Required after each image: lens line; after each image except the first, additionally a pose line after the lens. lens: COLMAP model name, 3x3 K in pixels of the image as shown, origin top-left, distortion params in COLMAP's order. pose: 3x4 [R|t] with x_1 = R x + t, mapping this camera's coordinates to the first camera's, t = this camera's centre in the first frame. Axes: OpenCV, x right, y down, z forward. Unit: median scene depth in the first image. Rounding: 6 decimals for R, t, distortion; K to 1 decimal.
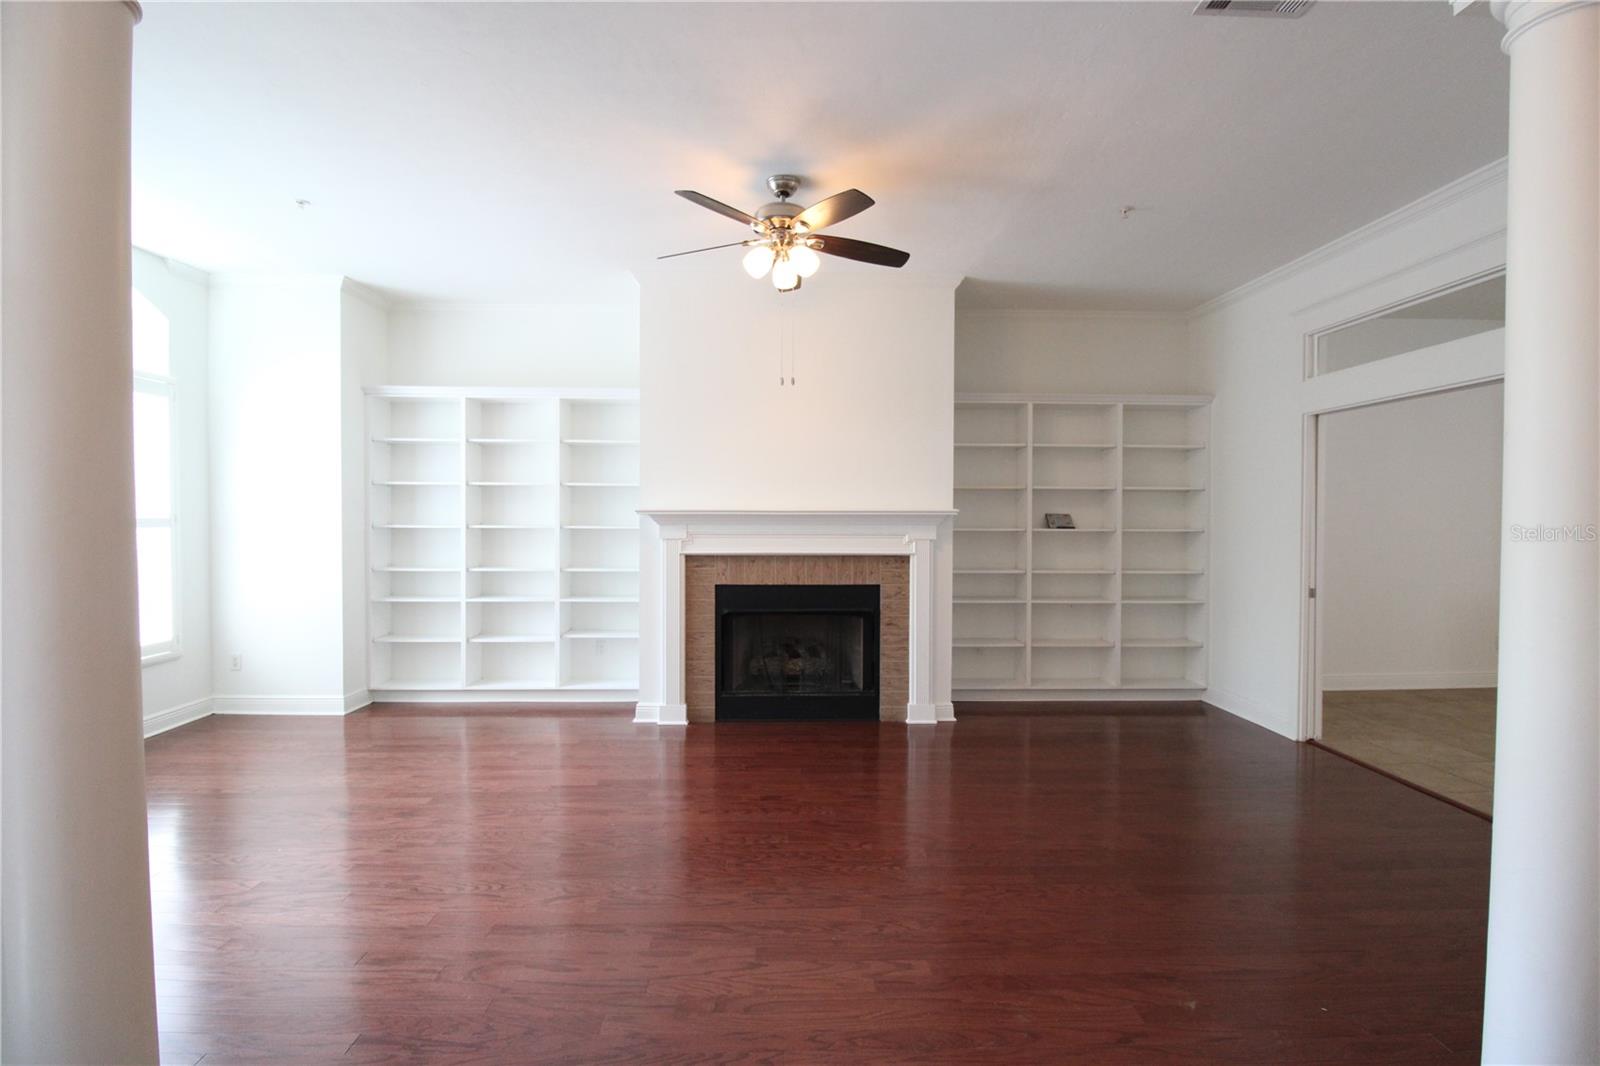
lens RADIAL K [[741.1, 0, 798.5], [0, 741.1, 532.1], [0, 0, 1]] dist [-0.007487, -0.005614]
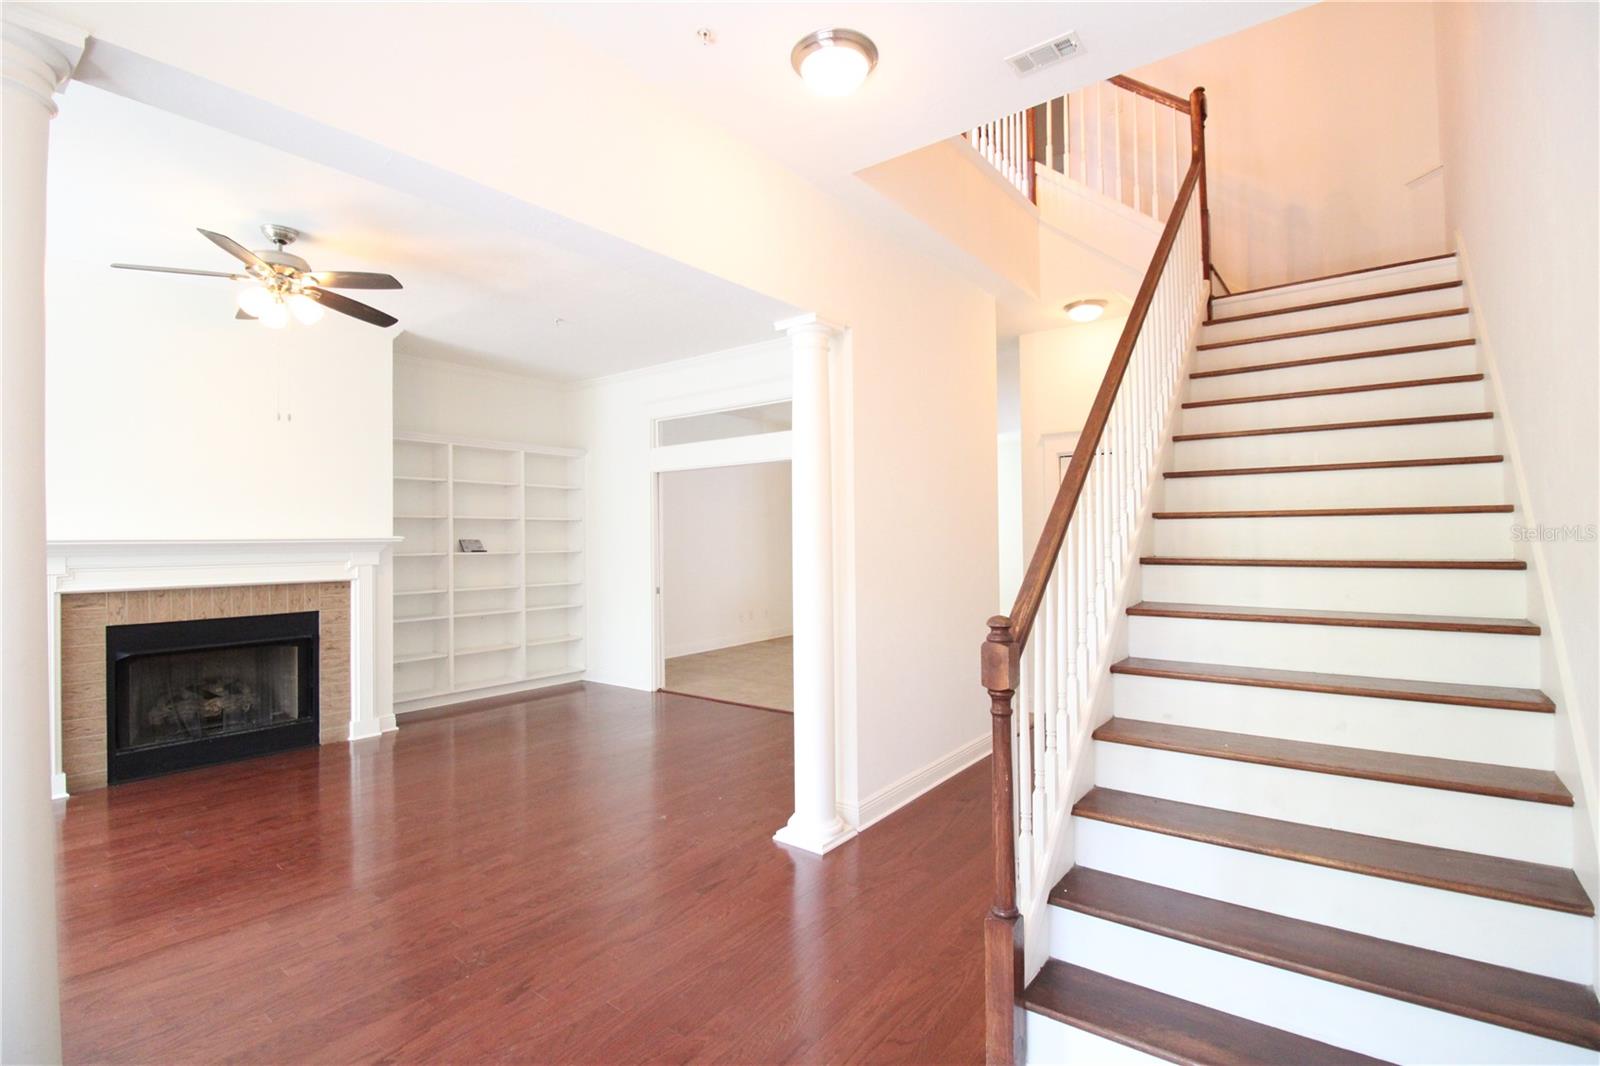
lens RADIAL K [[741.1, 0, 802.9], [0, 741.1, 532.1], [0, 0, 1]] dist [-0.007487, -0.005614]
pose [[0.631022, -0.002750, 0.775760, -0.257360], [0.028560, 0.999398, -0.019689, 0.001581], [-0.775239, 0.034579, 0.630720, -0.165111]]
